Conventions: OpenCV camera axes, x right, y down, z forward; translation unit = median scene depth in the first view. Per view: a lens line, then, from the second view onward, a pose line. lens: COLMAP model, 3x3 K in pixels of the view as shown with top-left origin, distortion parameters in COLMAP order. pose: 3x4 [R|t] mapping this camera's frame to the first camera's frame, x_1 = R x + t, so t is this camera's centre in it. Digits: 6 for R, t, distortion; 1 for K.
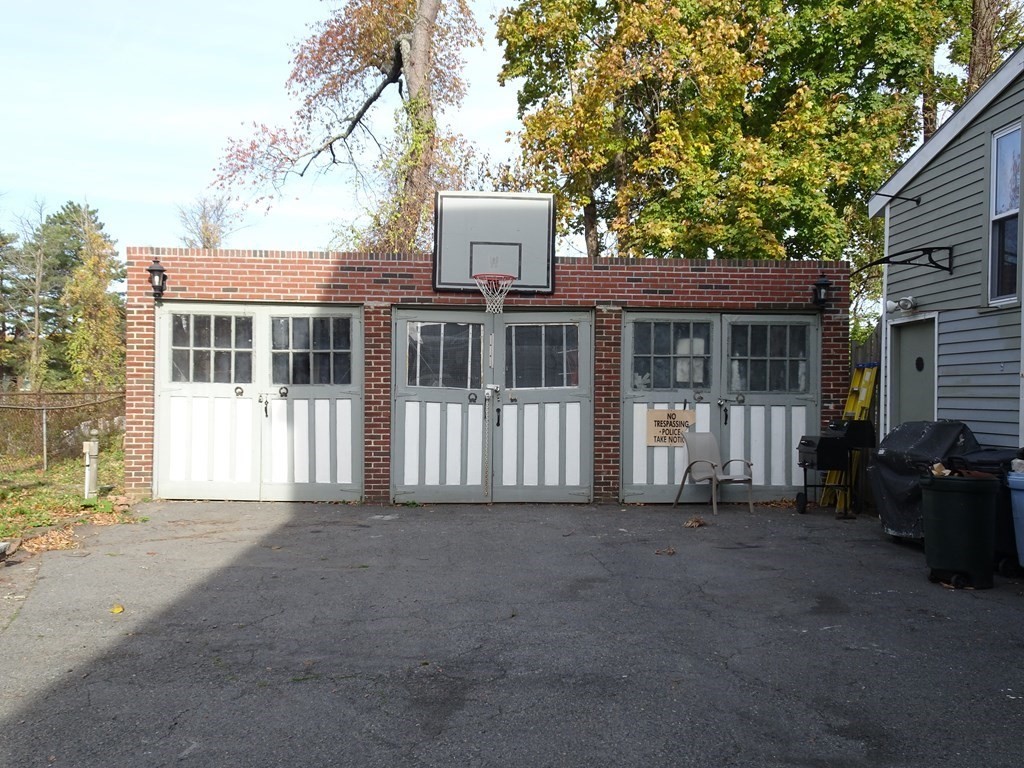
lens RADIAL K [[918.2, 0, 512.0], [0, 918.2, 384.0], [0, 0, 1]] dist [0.070840, -0.004840]
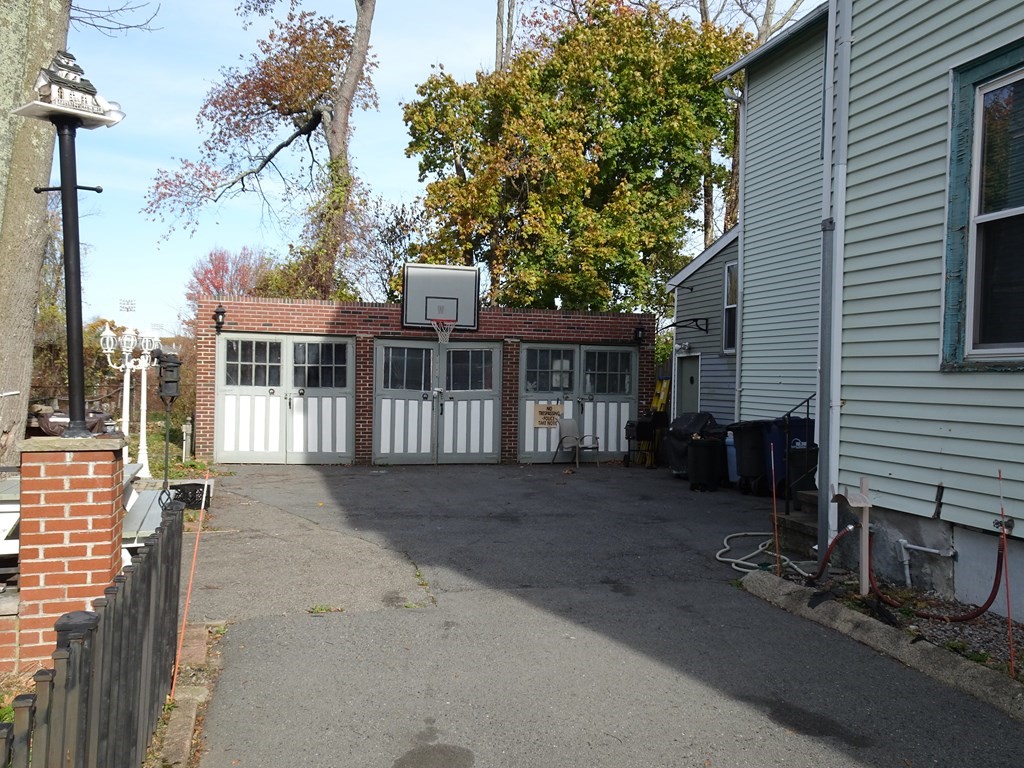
lens RADIAL K [[918.2, 0, 512.0], [0, 918.2, 384.0], [0, 0, 1]] dist [0.070840, -0.004840]
pose [[0.979938, 0.006847, 0.199186, -0.208447], [-0.009804, 0.999856, 0.013865, -0.029096], [-0.199062, -0.015540, 0.979864, -0.548537]]
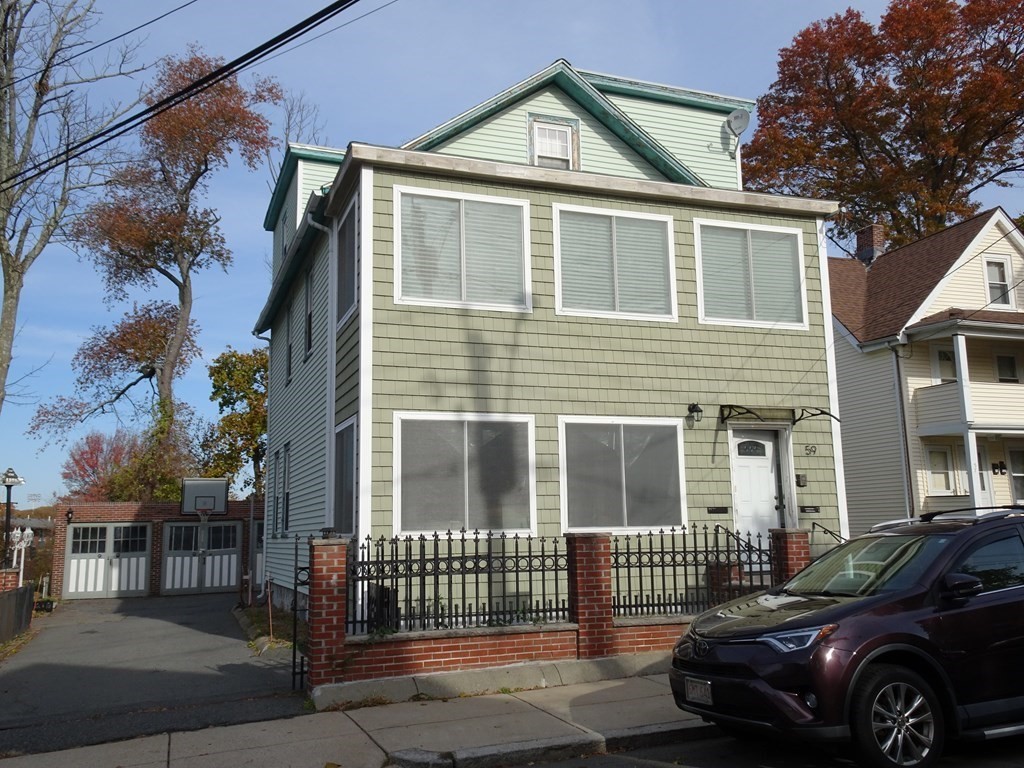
lens RADIAL K [[934.9, 0, 512.0], [0, 934.9, 384.0], [0, 0, 1]] dist [0.097432, 0.000305]
pose [[0.956568, 0.017057, 0.291010, 0.030766], [0.027007, 0.988808, -0.146730, -0.045384], [-0.290256, 0.148217, 0.945401, -1.985684]]
